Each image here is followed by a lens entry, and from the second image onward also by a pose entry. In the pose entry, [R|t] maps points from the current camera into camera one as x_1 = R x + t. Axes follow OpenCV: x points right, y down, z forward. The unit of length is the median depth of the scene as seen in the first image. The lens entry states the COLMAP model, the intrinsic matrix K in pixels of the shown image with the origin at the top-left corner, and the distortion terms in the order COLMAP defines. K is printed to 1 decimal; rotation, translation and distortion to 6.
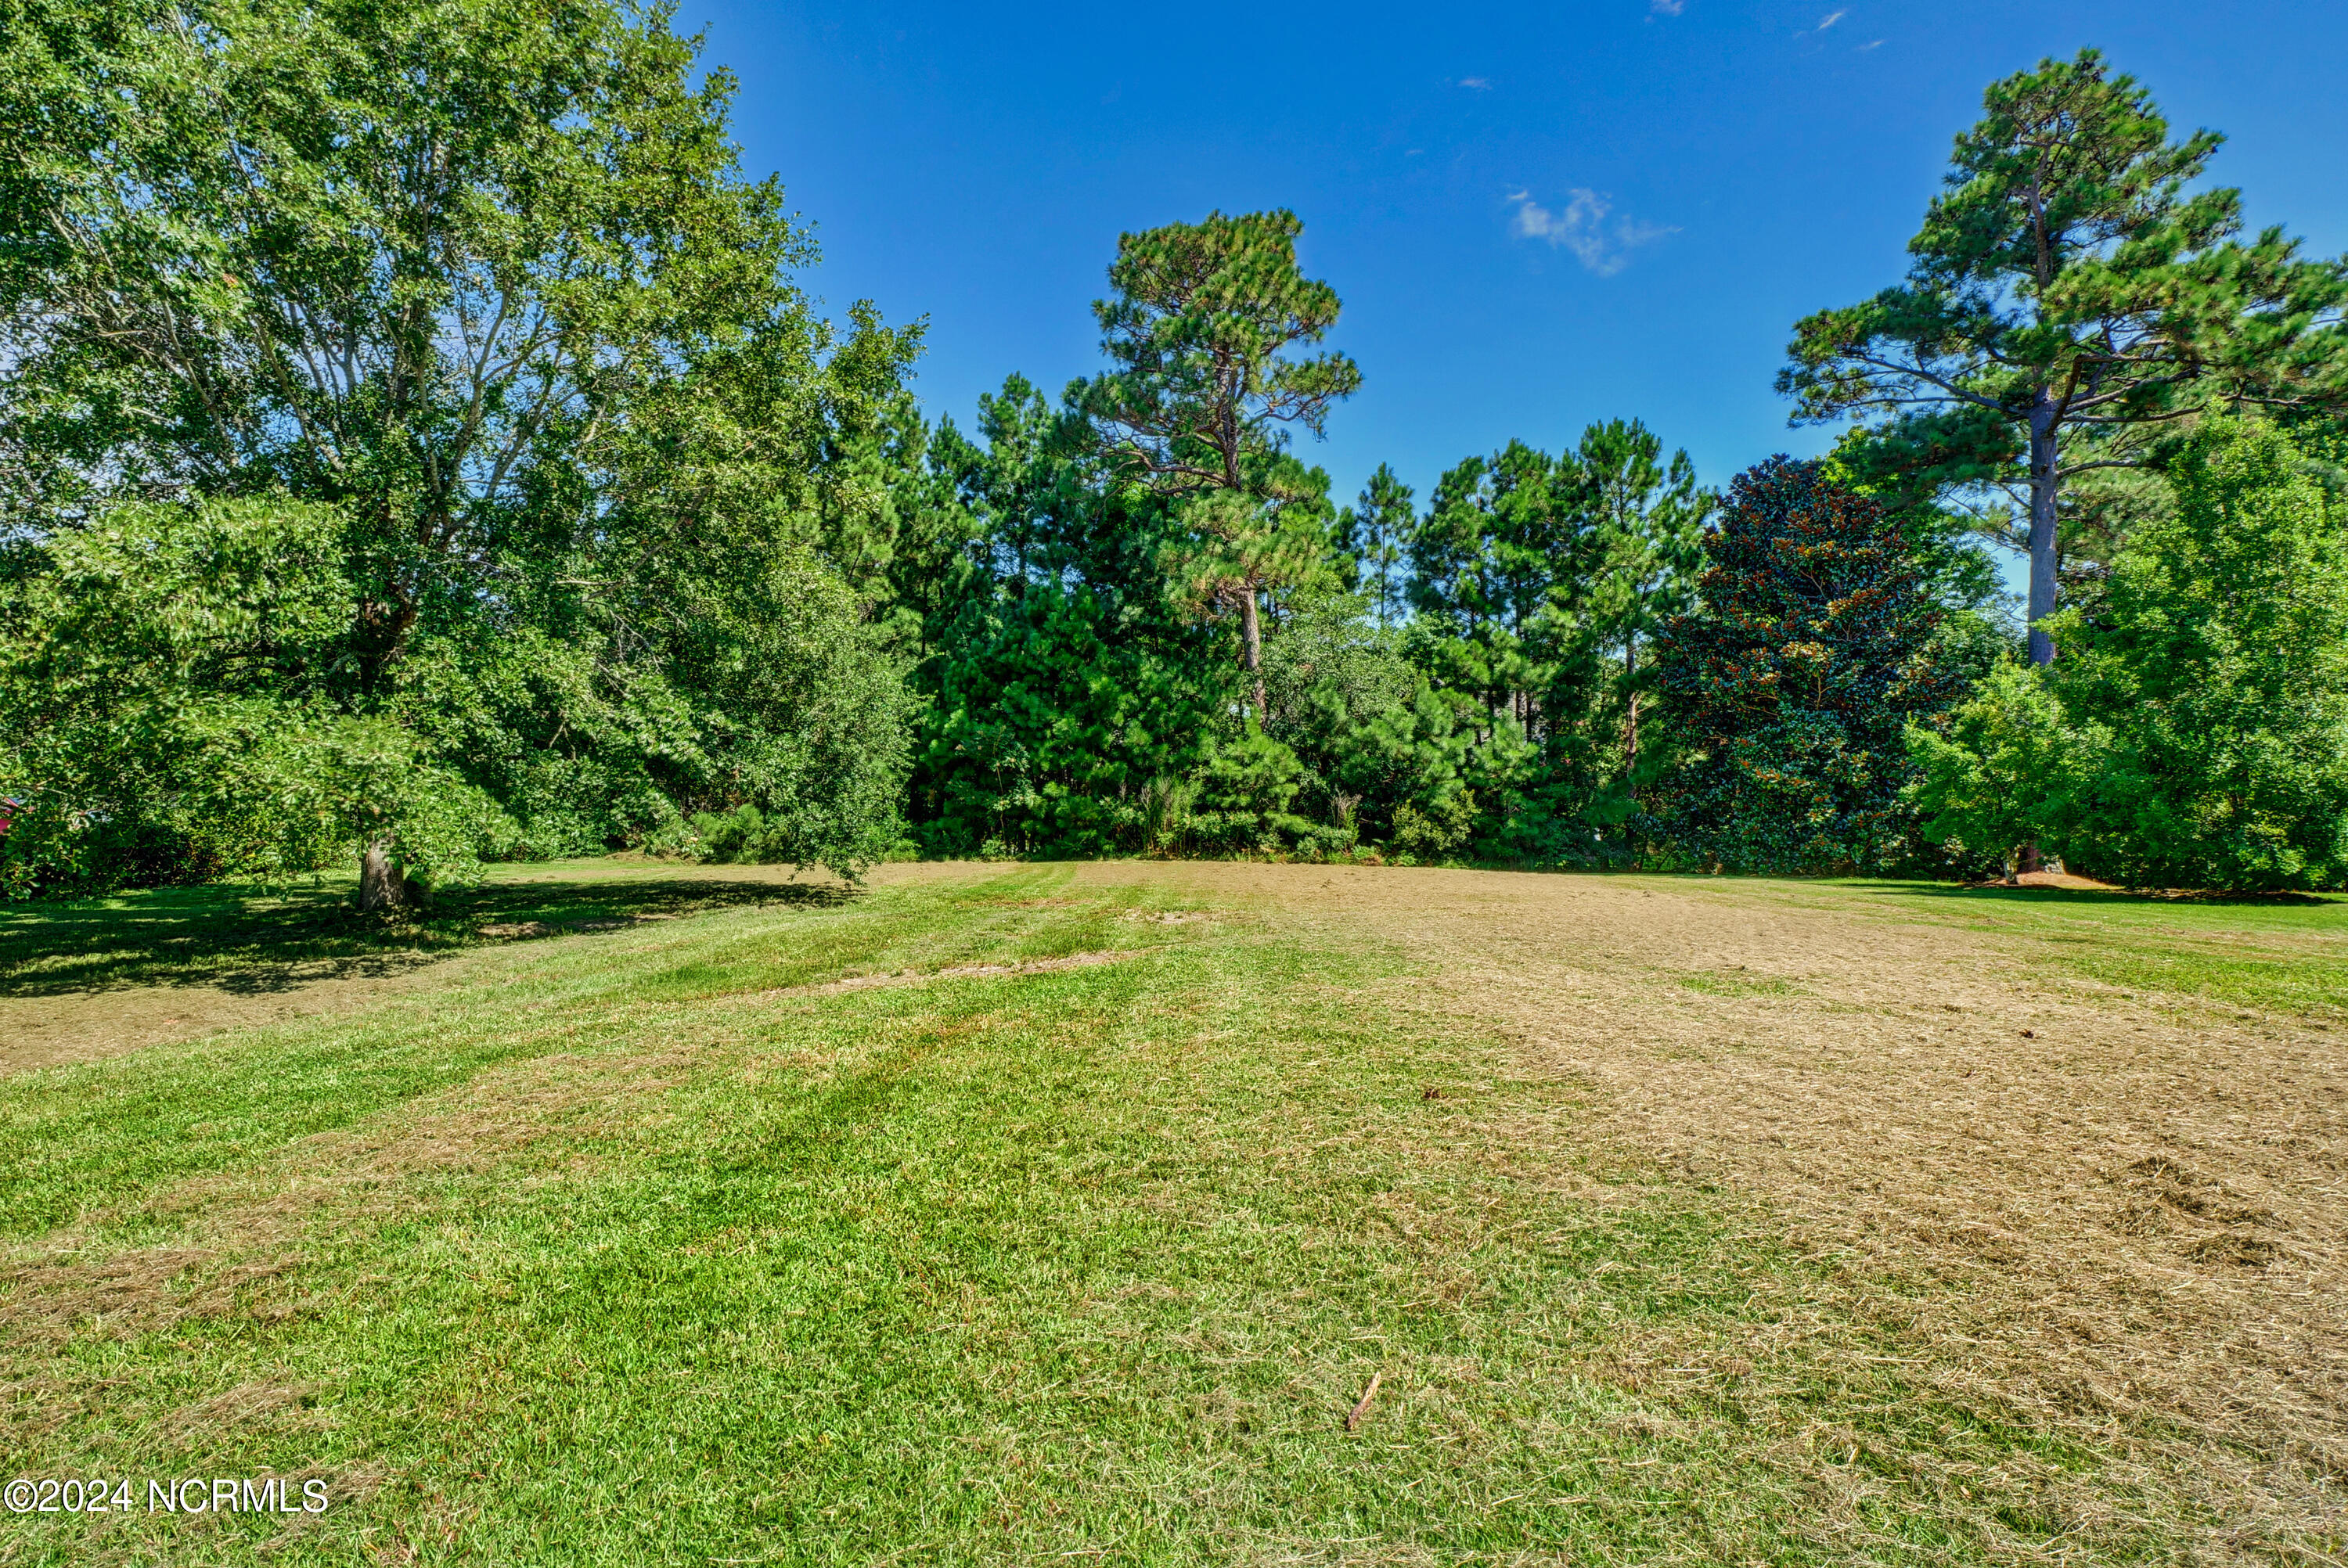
lens RADIAL K [[1089.3, 0, 1160.6], [0, 1089.3, 773.6], [0, 0, 1]] dist [-0.005356, -0.000482]
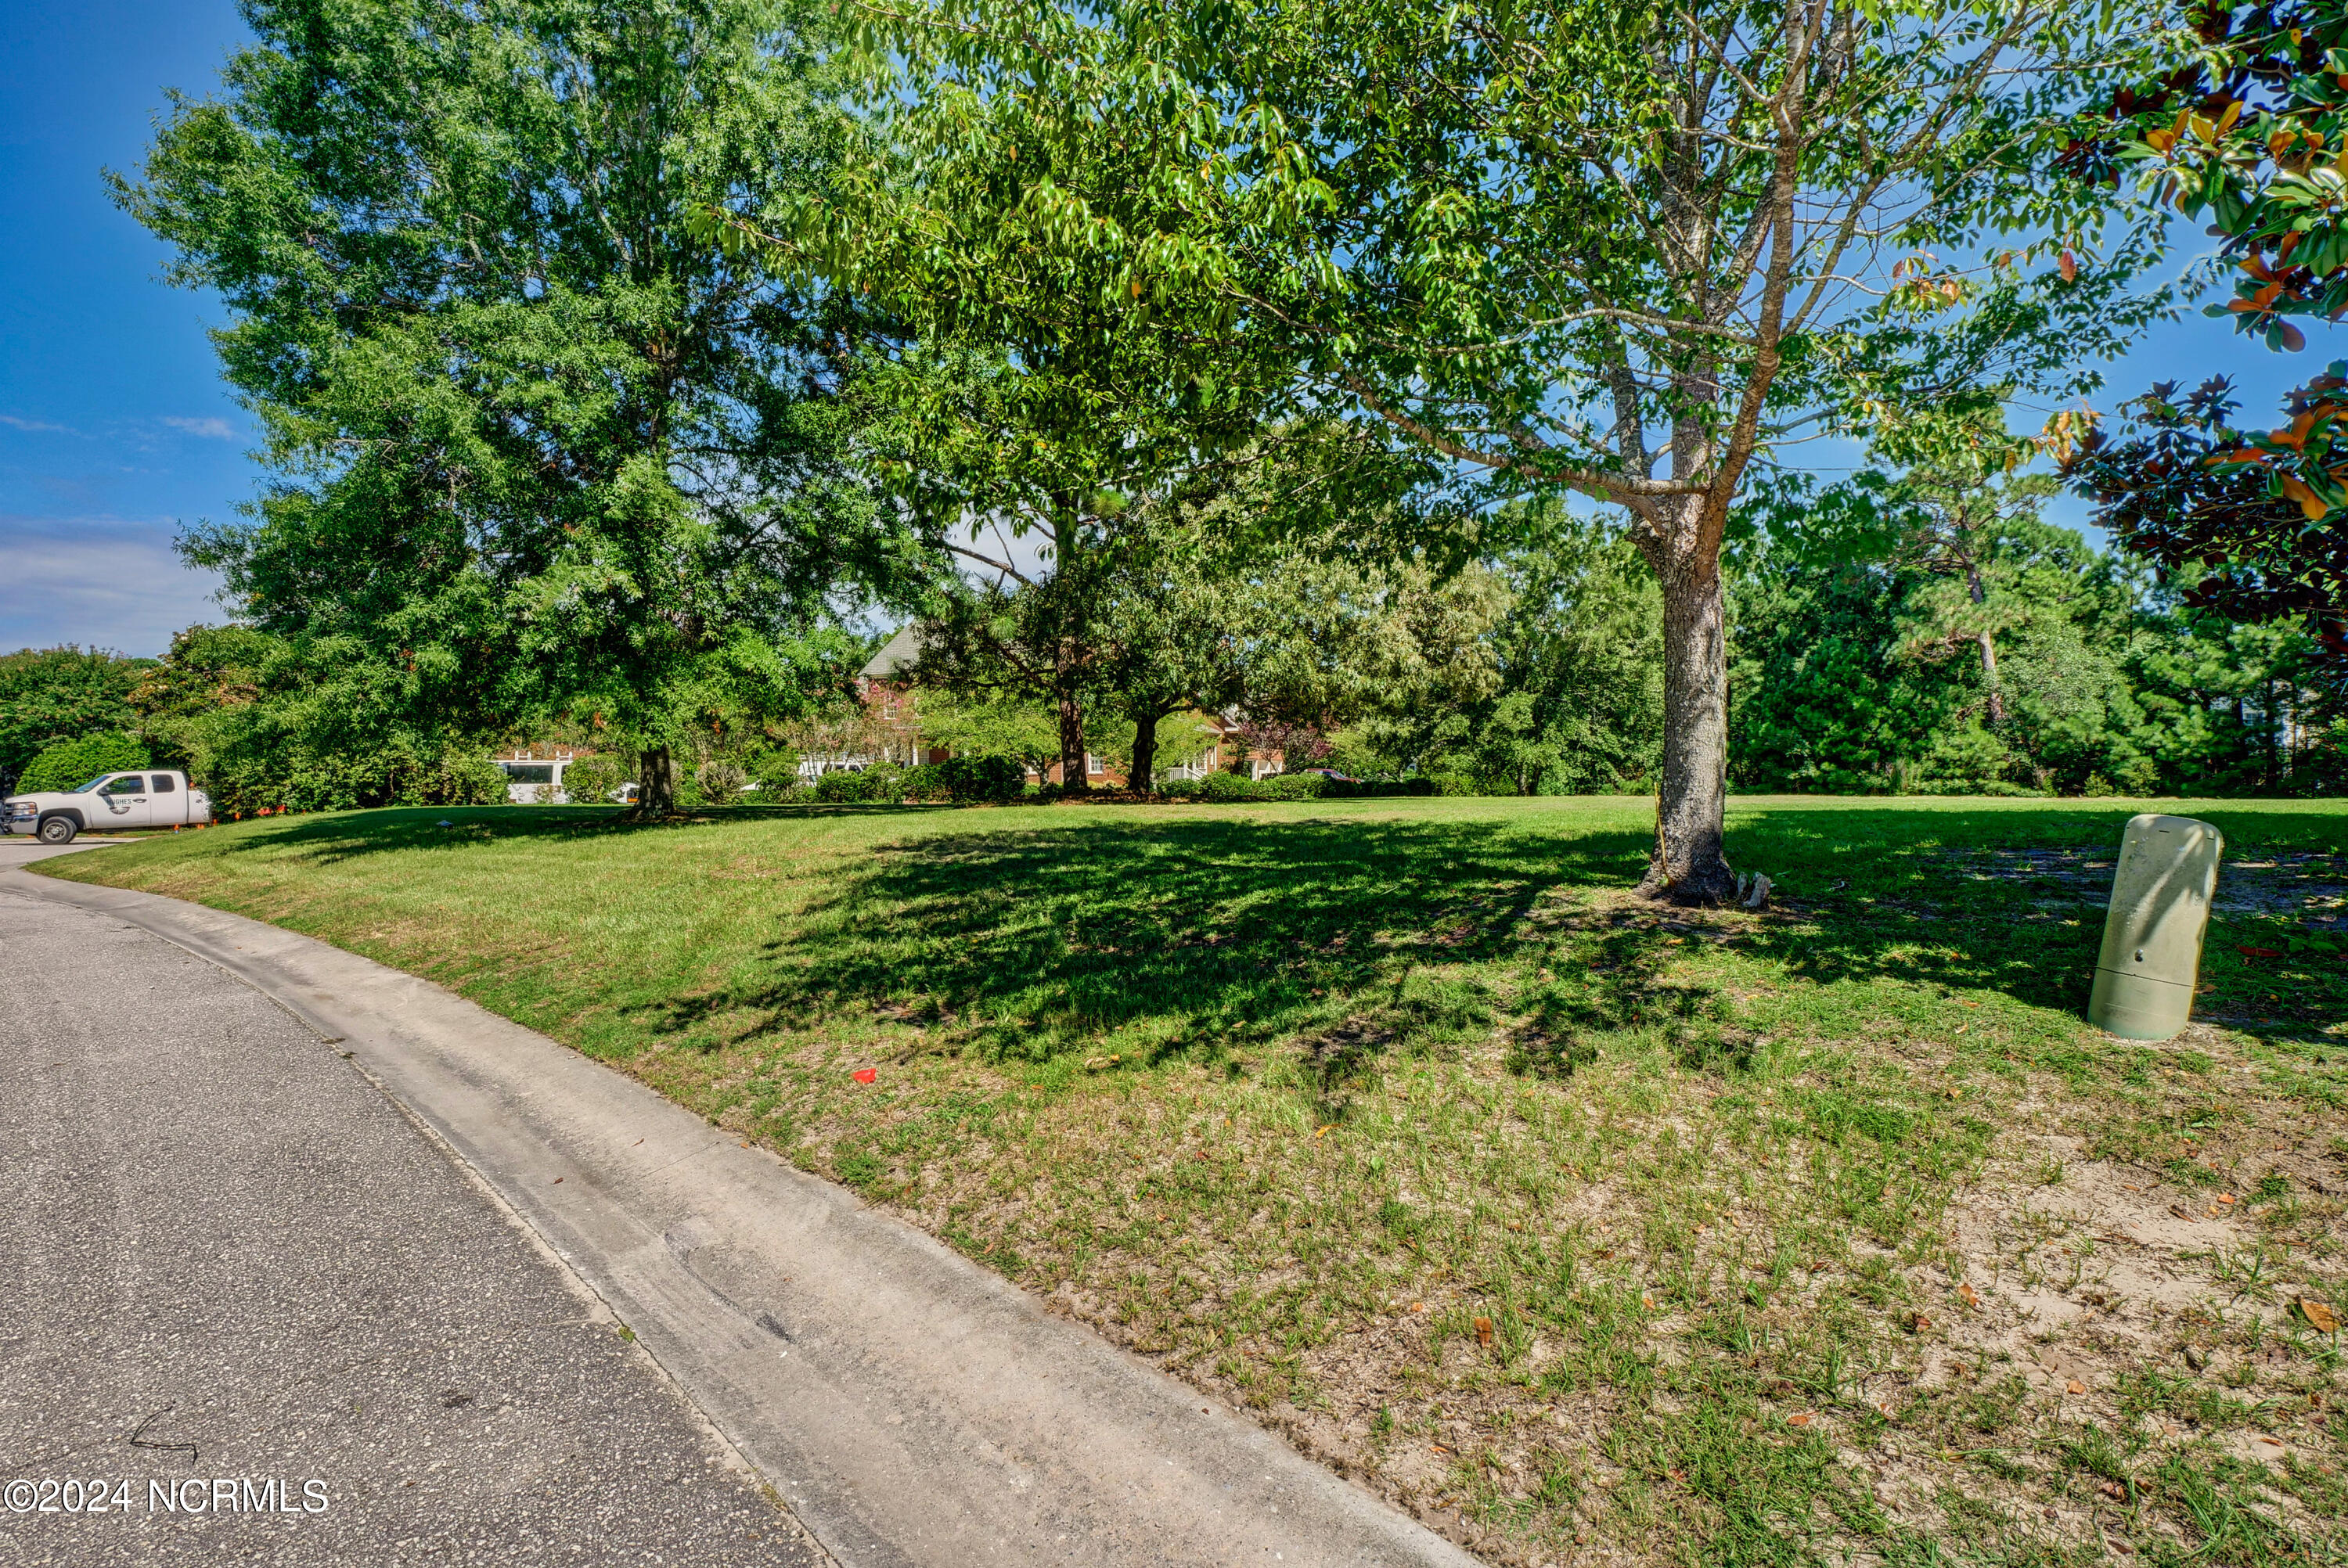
lens RADIAL K [[1089.3, 0, 1176.3], [0, 1089.3, 782.0], [0, 0, 1]] dist [-0.005356, -0.000482]
pose [[0.700526, -0.000861, -0.713627, 0.401035], [0.009737, 0.999918, 0.008352, 0.014446], [0.713561, -0.012799, 0.700476, -0.921389]]
